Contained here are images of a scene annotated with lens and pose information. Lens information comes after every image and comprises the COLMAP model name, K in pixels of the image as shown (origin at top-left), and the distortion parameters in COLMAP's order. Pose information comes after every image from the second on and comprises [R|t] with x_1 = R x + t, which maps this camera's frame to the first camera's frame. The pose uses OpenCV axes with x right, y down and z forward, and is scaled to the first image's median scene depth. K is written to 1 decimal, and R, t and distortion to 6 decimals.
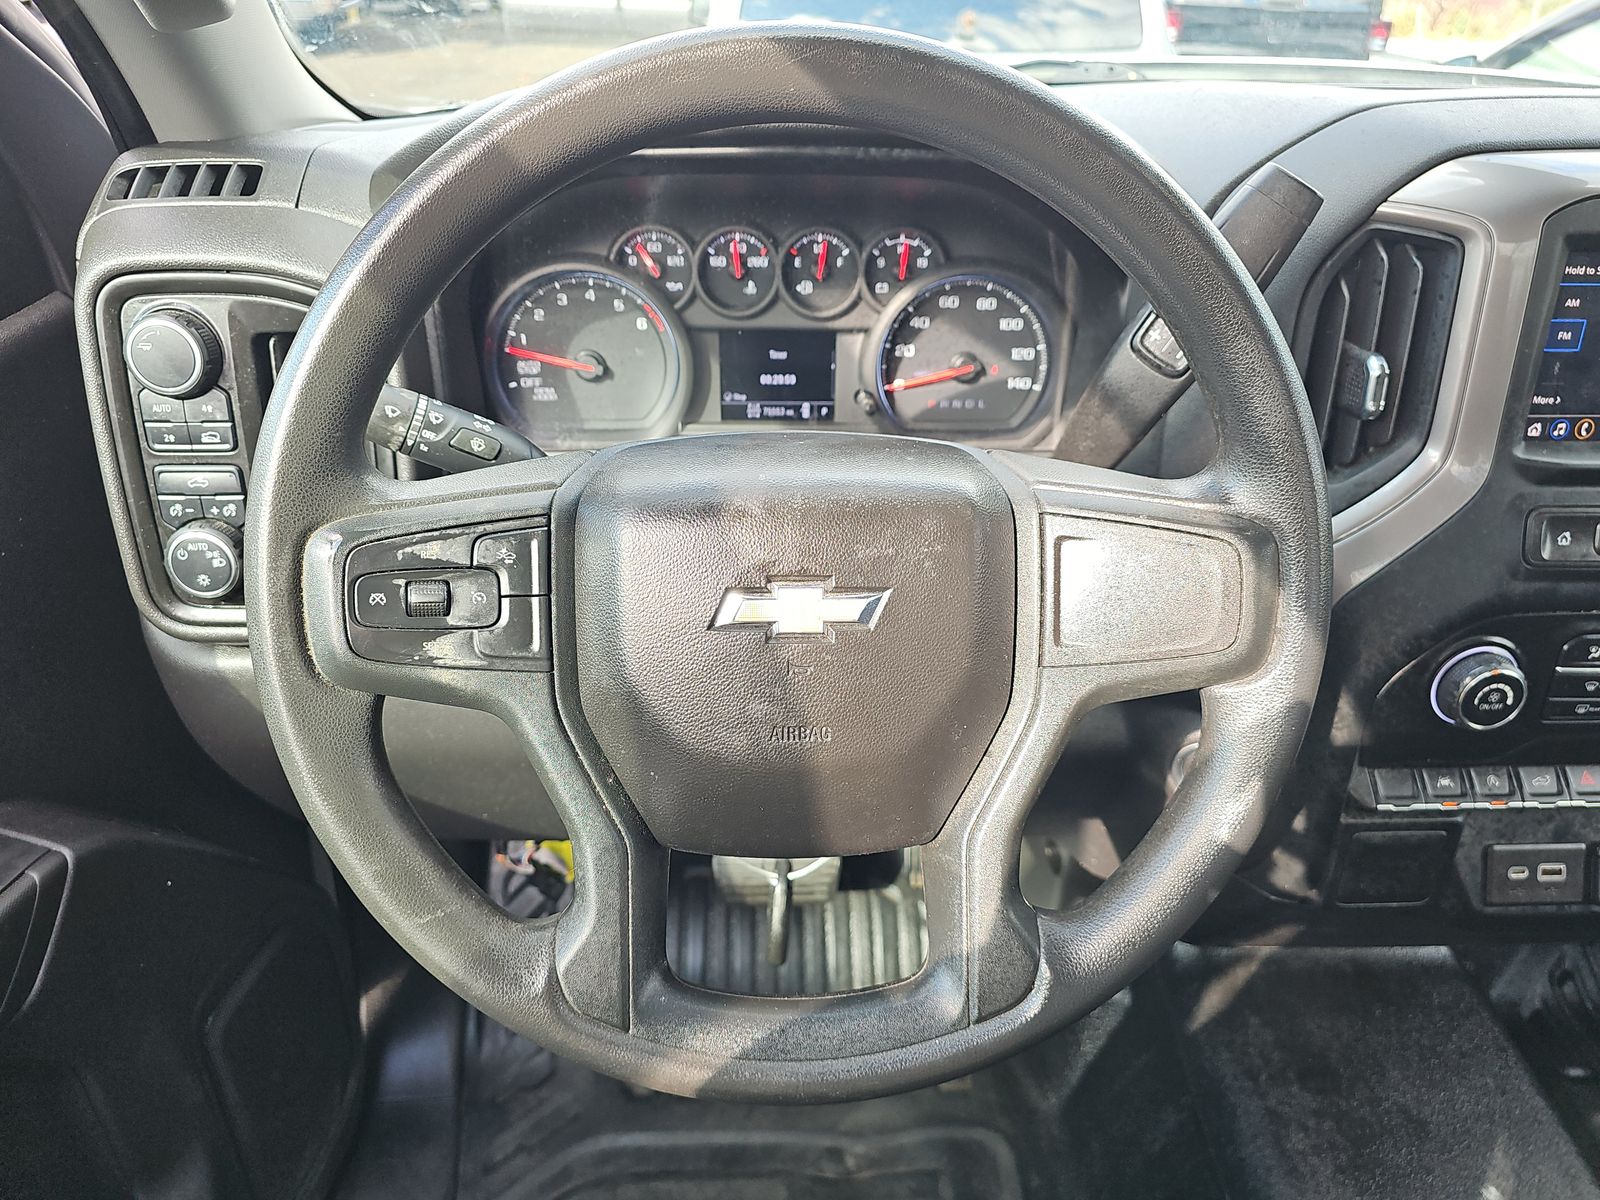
lens RADIAL K [[1038.1, 0, 799.2], [0, 1038.1, 585.3], [0, 0, 1]] dist [0.071786, -0.080596]
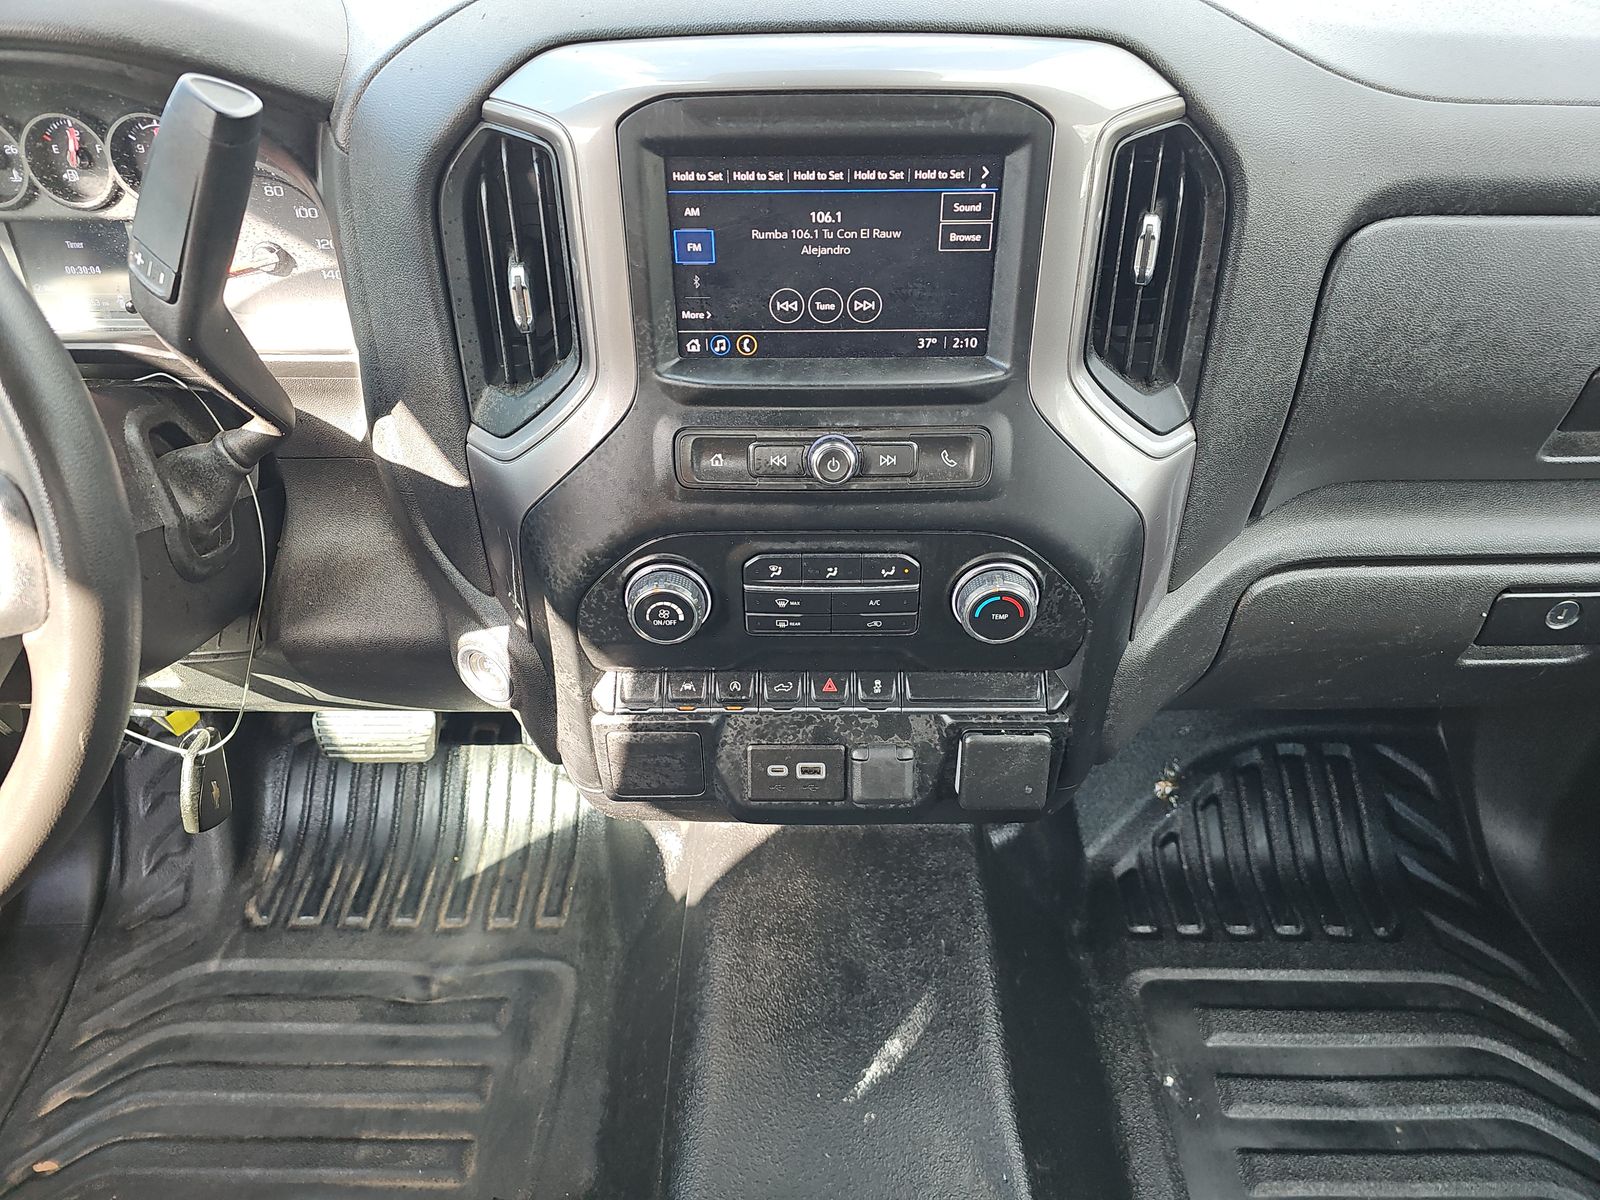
lens RADIAL K [[1038.1, 0, 799.2], [0, 1038.1, 585.3], [0, 0, 1]] dist [0.071786, -0.080596]
pose [[0.998845, 0.011721, -0.046591, 0.748242], [-0.003725, 0.985760, 0.168115, -0.081434], [0.047898, -0.167747, 0.984666, 0.016782]]
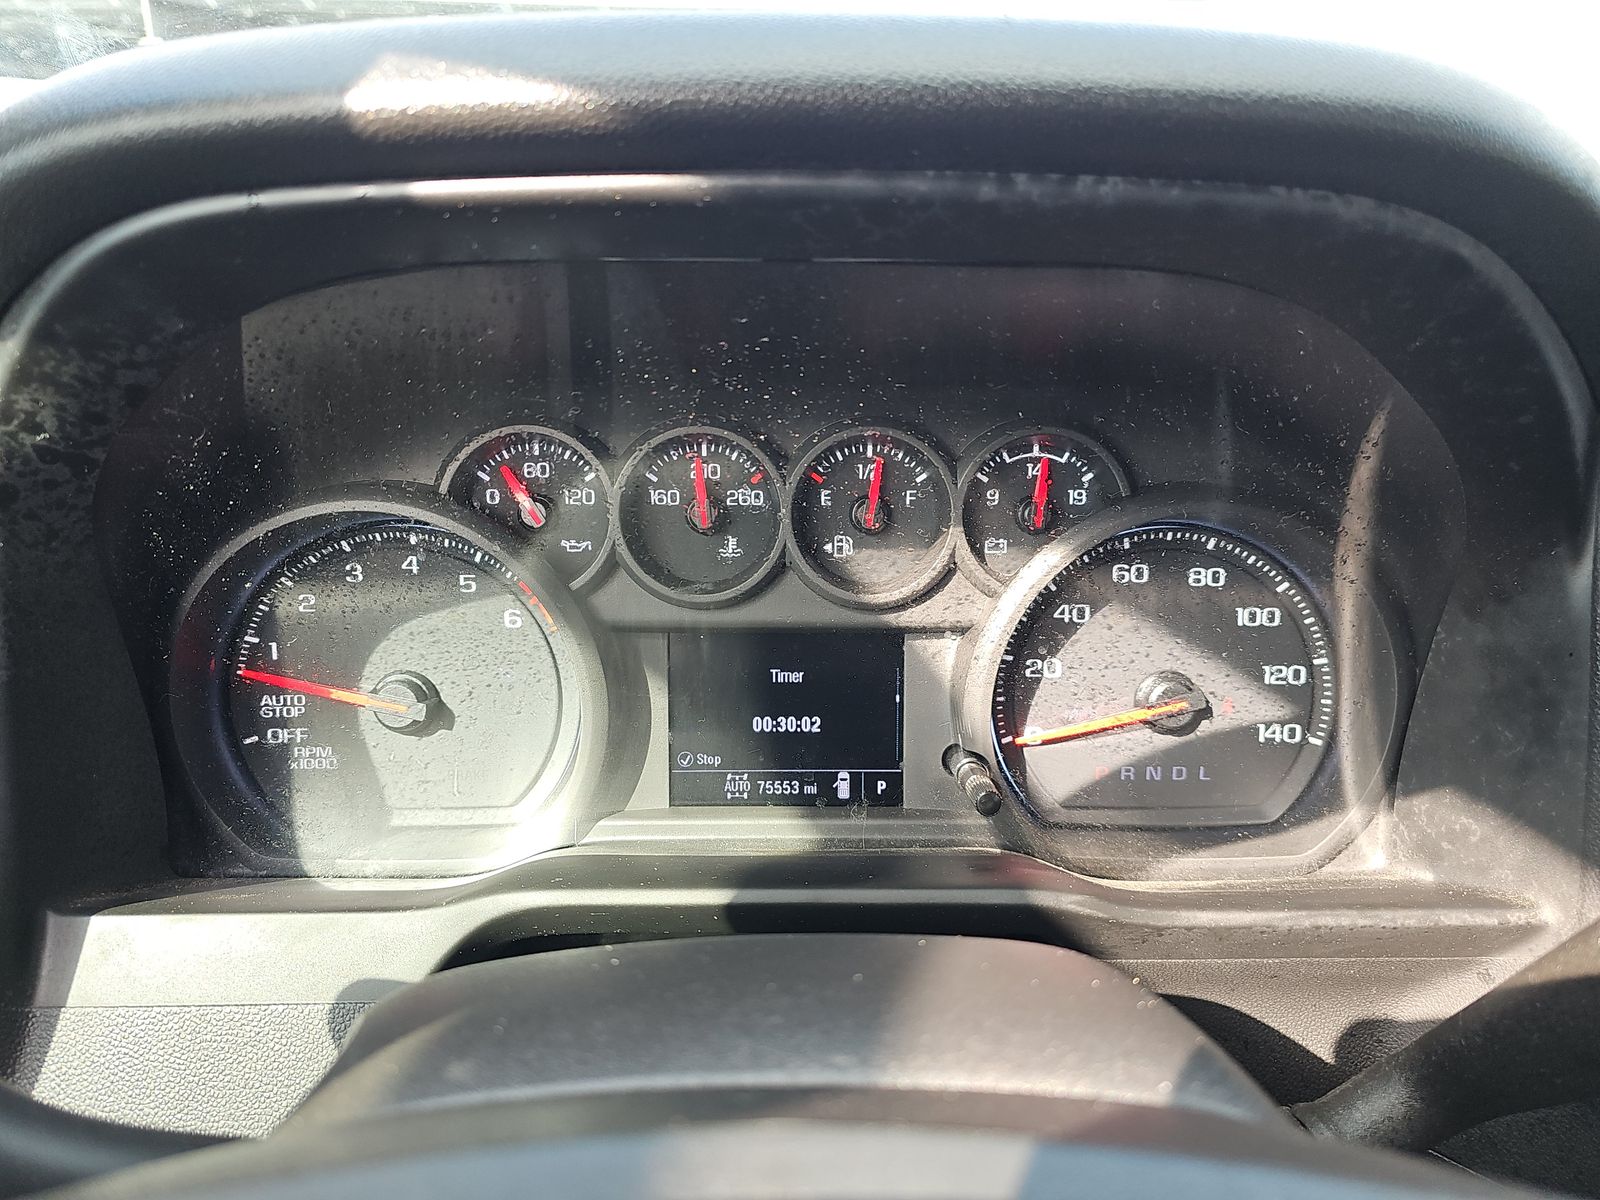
lens RADIAL K [[1062.0, 0, 808.6], [0, 1062.0, 607.1], [0, 0, 1]] dist [-0.000607, -0.004188]
pose [[0.999770, -0.004647, -0.020923, 0.000899], [-0.000525, 0.970616, -0.240632, -0.135275], [0.021426, 0.240588, 0.970391, 0.514823]]
